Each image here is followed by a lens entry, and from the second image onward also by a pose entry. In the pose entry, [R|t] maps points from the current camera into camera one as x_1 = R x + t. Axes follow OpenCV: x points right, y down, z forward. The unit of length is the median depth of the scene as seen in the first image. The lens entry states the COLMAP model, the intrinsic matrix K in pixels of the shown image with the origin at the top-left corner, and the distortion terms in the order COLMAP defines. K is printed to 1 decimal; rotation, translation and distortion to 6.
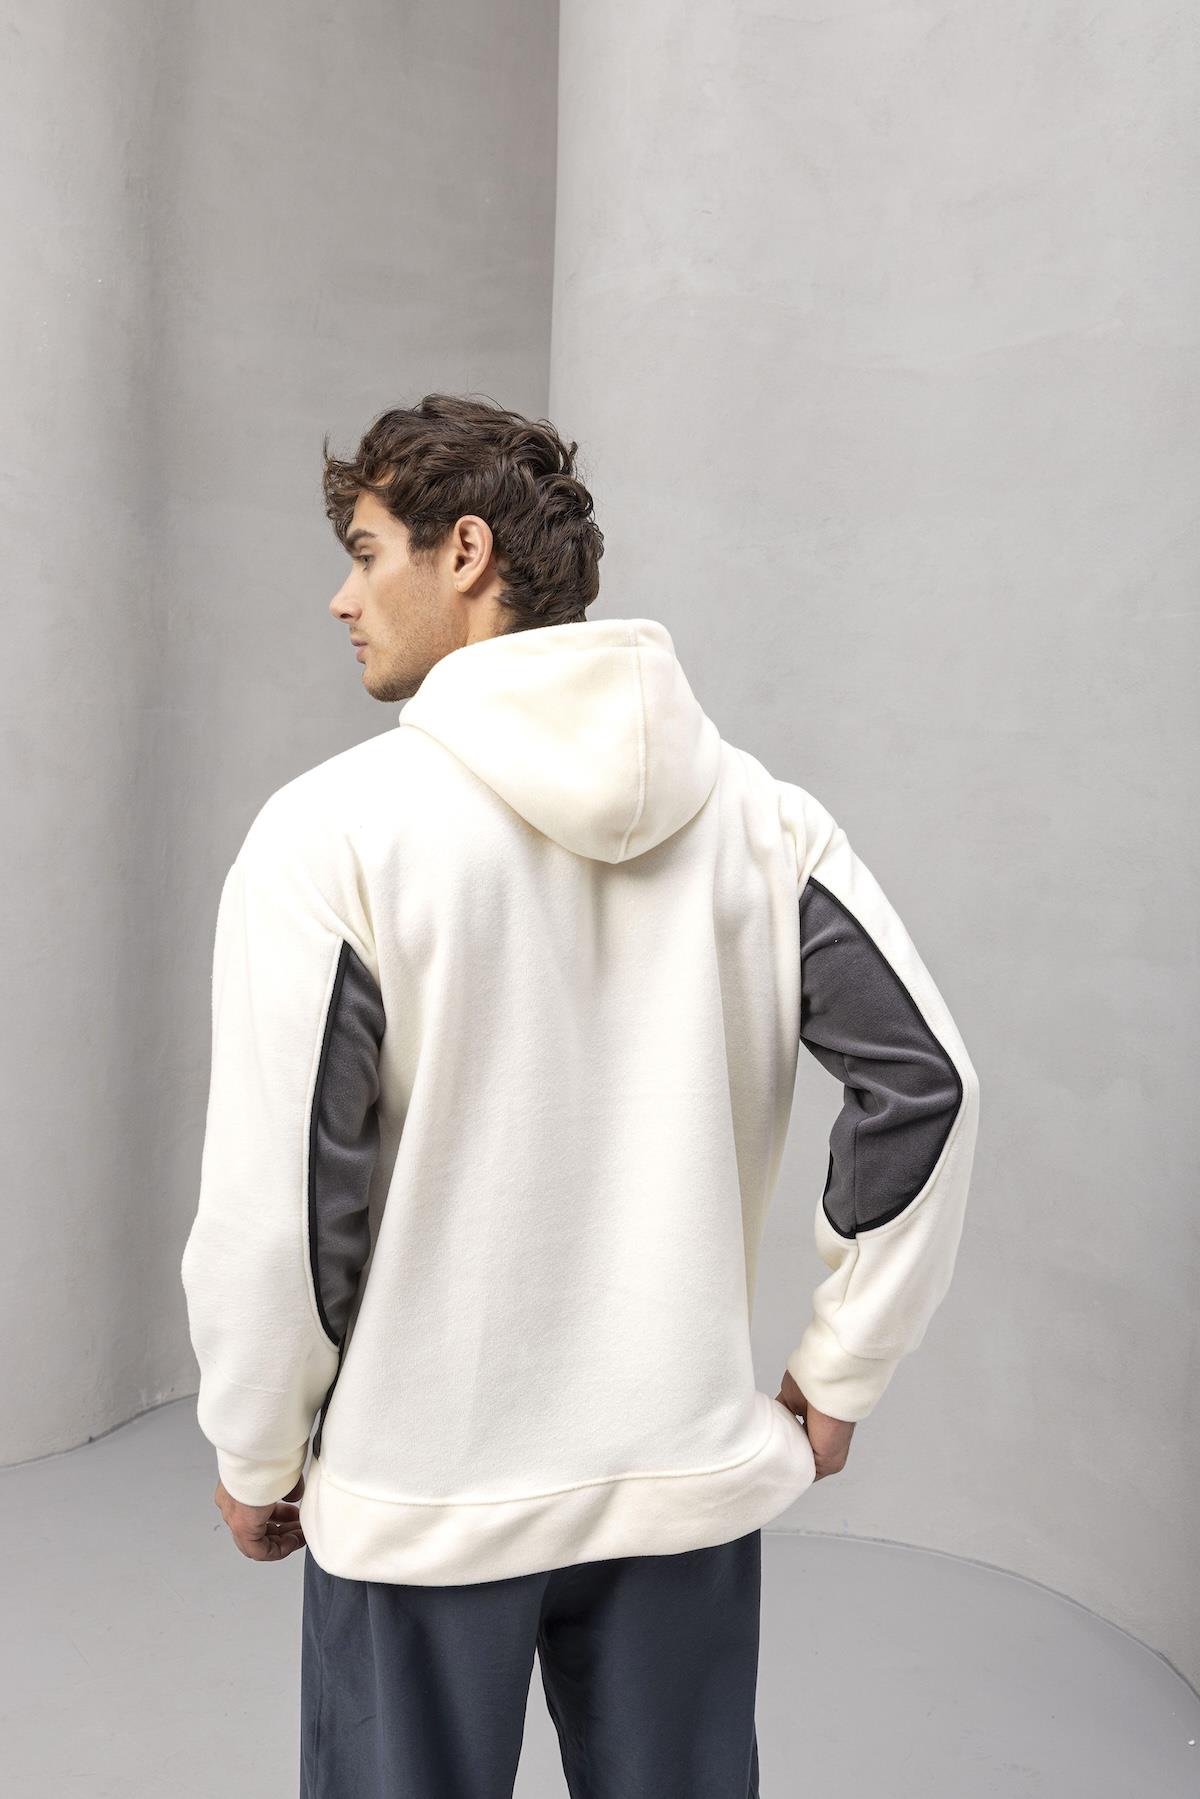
lens RADIAL K [[1757.6, 0, 600.0], [0, 1757.6, 899.5], [0, 0, 1]] dist [-0.006878, 0.015430]
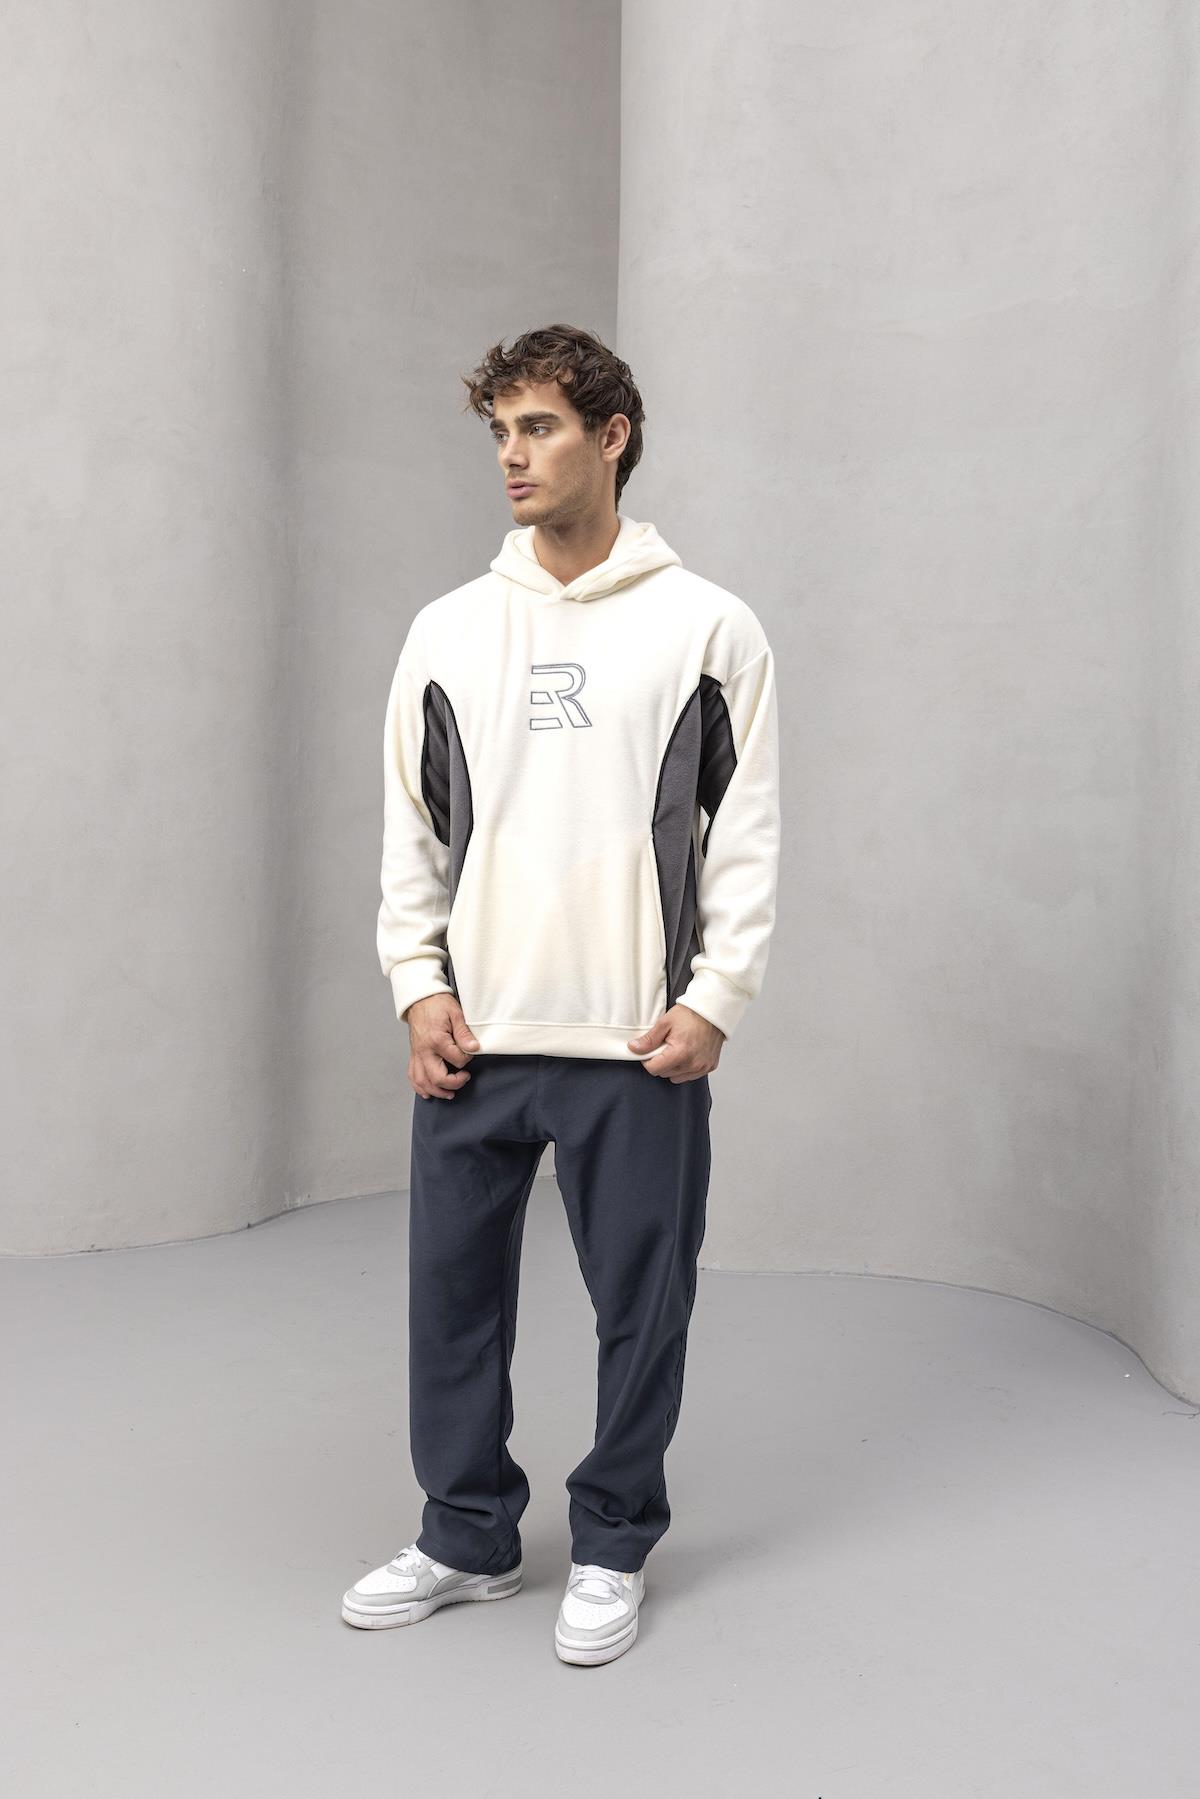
lens RADIAL K [[1688.2, 0, 614.0], [0, 1688.2, 908.6], [0, 0, 1]] dist [-0.000286, 0.015310]
pose [[0.999879, -0.010662, -0.011326, -0.021108], [0.010934, 0.999648, 0.024184, 0.064117], [0.011064, -0.024304, 0.999643, -0.177501]]
